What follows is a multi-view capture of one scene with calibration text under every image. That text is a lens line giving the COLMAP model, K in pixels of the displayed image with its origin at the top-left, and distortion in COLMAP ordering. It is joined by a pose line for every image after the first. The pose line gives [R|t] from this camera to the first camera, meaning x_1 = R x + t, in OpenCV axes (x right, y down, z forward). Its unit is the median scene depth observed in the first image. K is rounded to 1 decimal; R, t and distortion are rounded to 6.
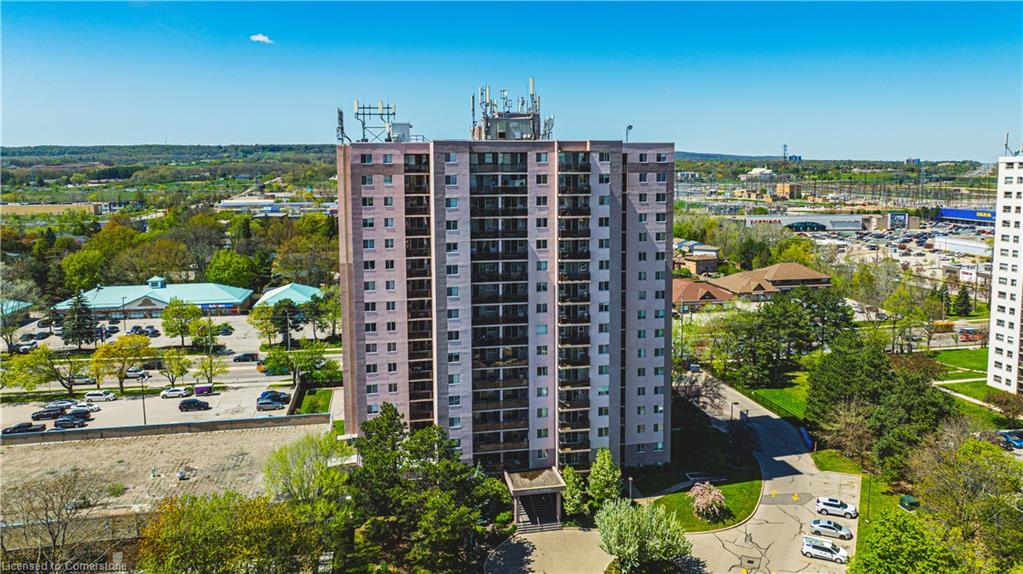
lens RADIAL K [[735.2, 0, 523.9], [0, 735.2, 246.6], [0, 0, 1]] dist [-0.048689, 0.056315]
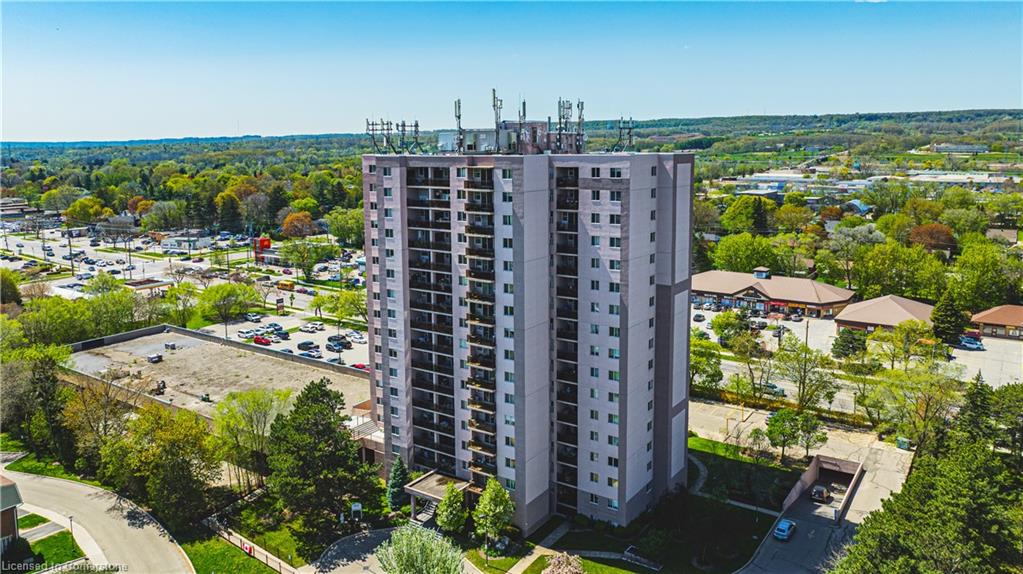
lens RADIAL K [[735.2, 0, 523.9], [0, 735.2, 246.6], [0, 0, 1]] dist [-0.048689, 0.056315]
pose [[0.709753, 0.099228, -0.697427, 0.713348], [-0.069957, 0.995064, 0.070382, -0.088625], [0.700968, -0.001164, 0.713192, 0.319016]]
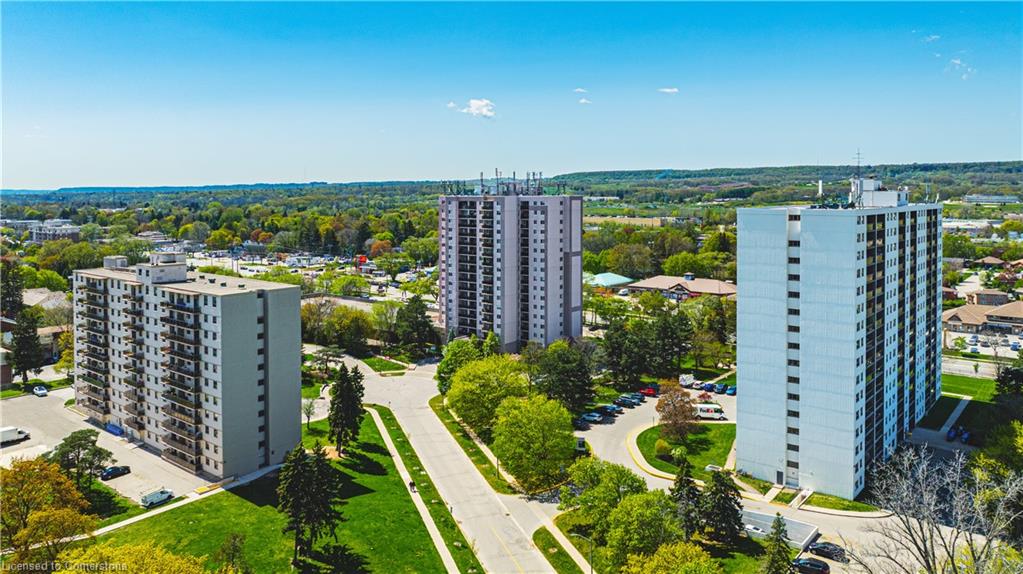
lens RADIAL K [[735.2, 0, 523.9], [0, 735.2, 246.6], [0, 0, 1]] dist [-0.048689, 0.056315]
pose [[0.652809, 0.062308, -0.754955, 1.731334], [-0.081594, 0.996597, 0.011697, -0.019092], [0.753115, 0.053964, 0.655672, -0.397752]]
